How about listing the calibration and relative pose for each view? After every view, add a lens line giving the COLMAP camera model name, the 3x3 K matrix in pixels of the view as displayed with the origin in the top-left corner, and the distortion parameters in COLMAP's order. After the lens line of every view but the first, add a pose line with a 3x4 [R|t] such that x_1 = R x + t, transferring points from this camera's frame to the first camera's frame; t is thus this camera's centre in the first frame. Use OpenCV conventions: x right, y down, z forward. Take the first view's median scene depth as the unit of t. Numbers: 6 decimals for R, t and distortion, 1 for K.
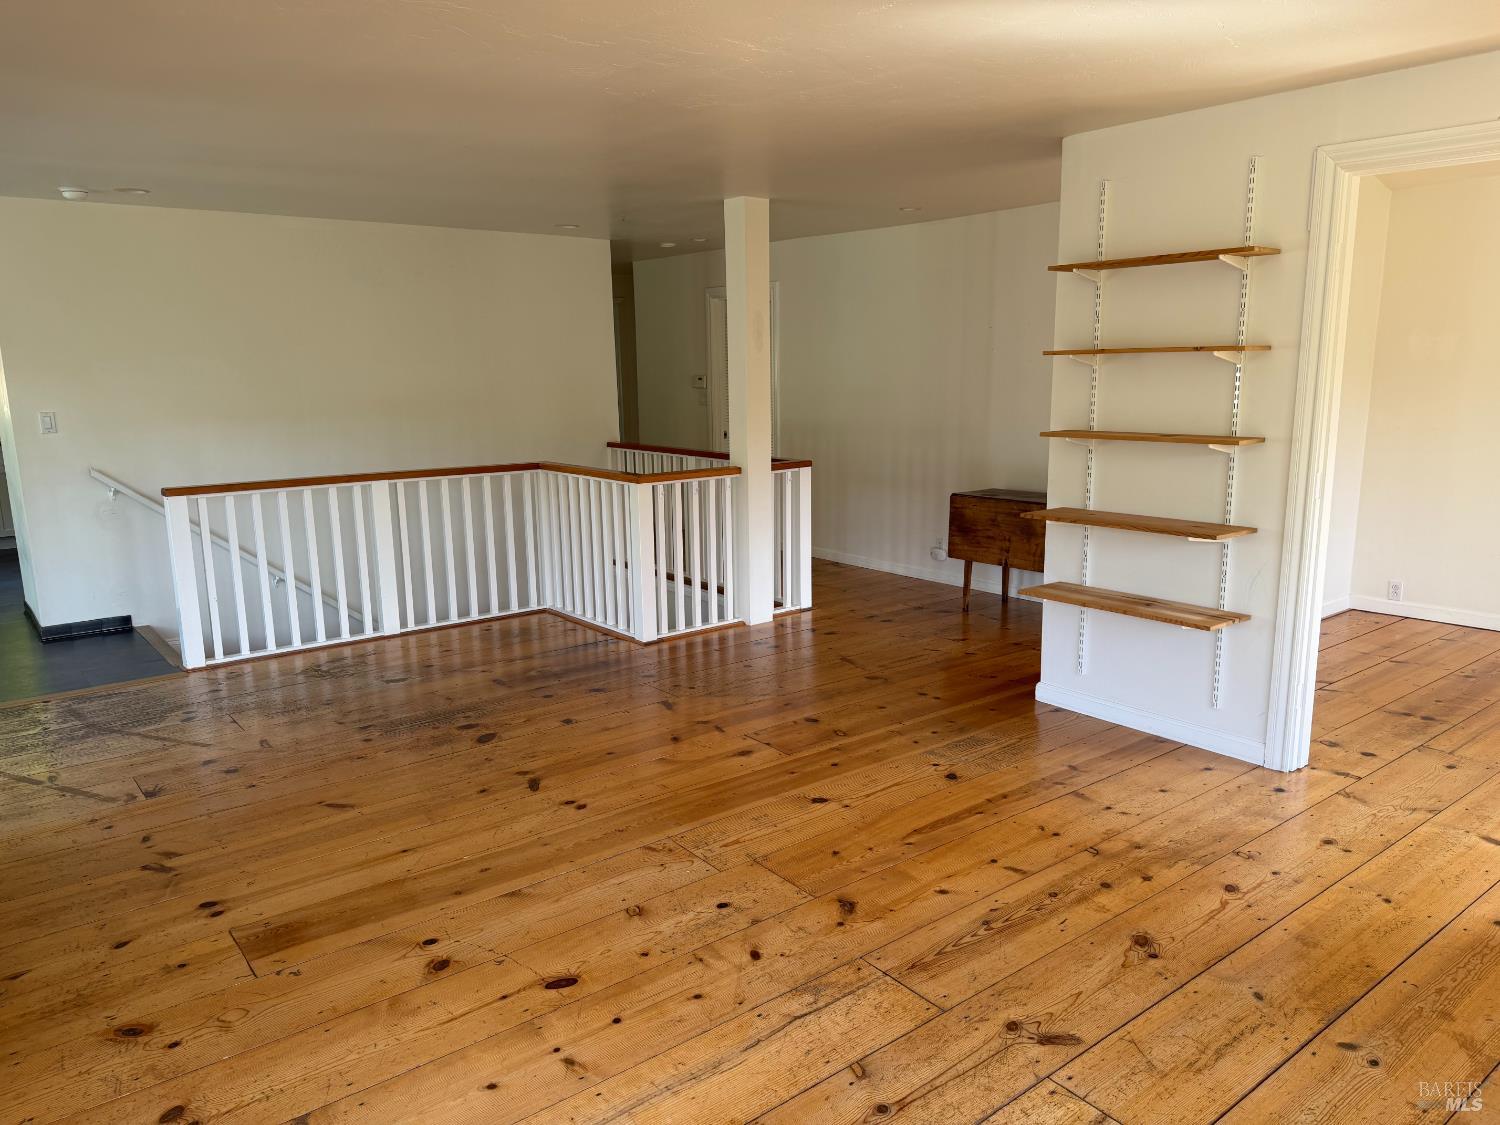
lens RADIAL K [[1049.3, 0, 757.6], [0, 1049.3, 568.3], [0, 0, 1]] dist [0.105849, -0.152764]
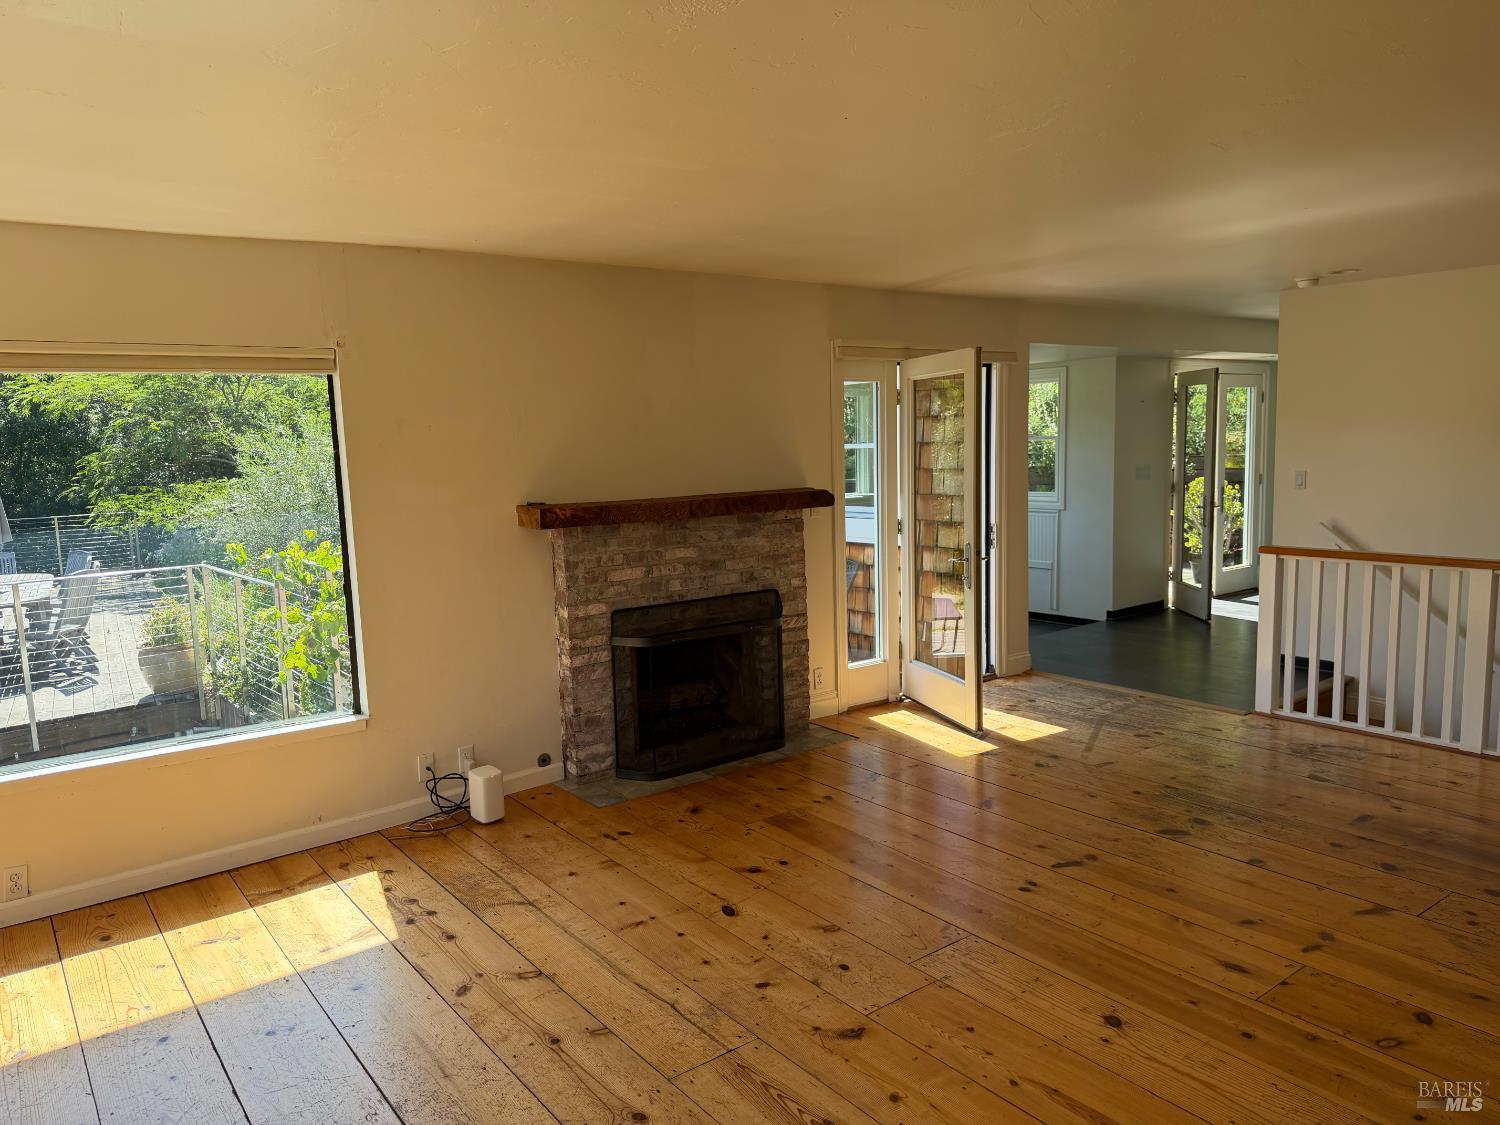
lens RADIAL K [[1052.2, 0, 743.8], [0, 1052.2, 578.2], [0, 0, 1]] dist [0.095164, -0.121690]
pose [[-0.017799, 0.149259, -0.988638, 0.675271], [-0.162854, 0.975157, 0.150156, -0.147255], [0.986490, 0.163676, 0.006950, 0.567930]]
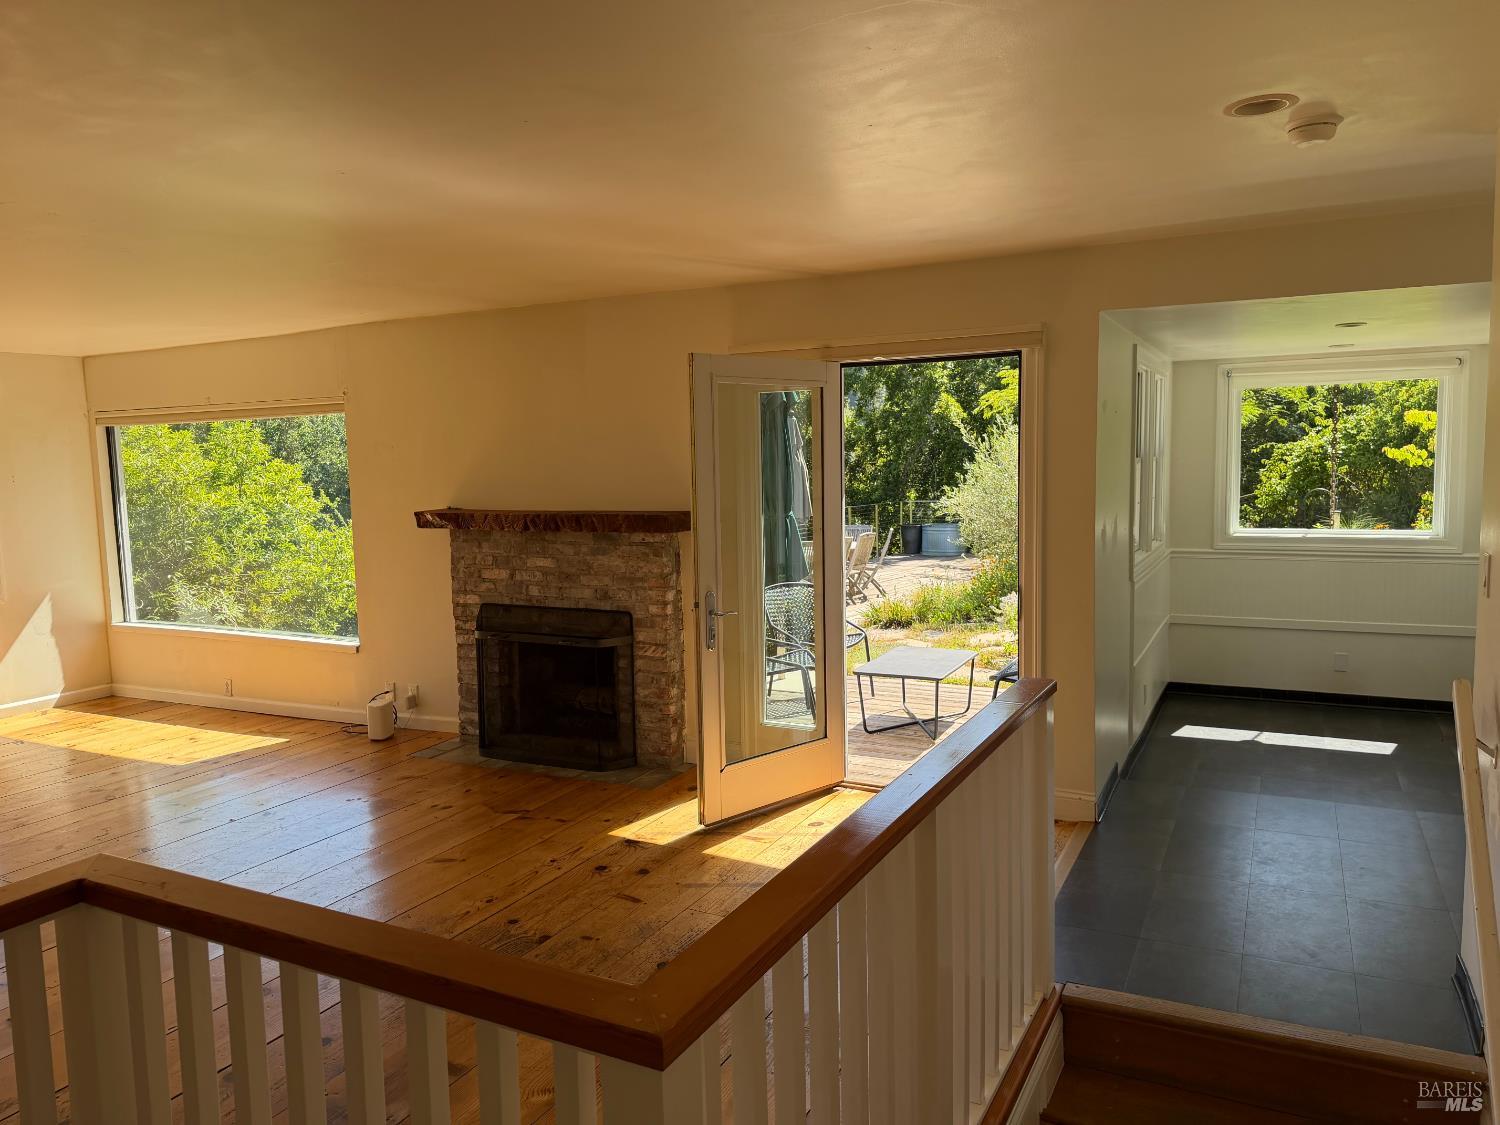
lens RADIAL K [[1049.3, 0, 757.6], [0, 1049.3, 568.3], [0, 0, 1]] dist [0.105849, -0.152764]
pose [[-0.911998, 0.077739, -0.402762, -0.227467], [-0.042249, 0.958854, 0.280738, -0.353089], [0.408014, 0.273048, -0.871188, 1.744248]]
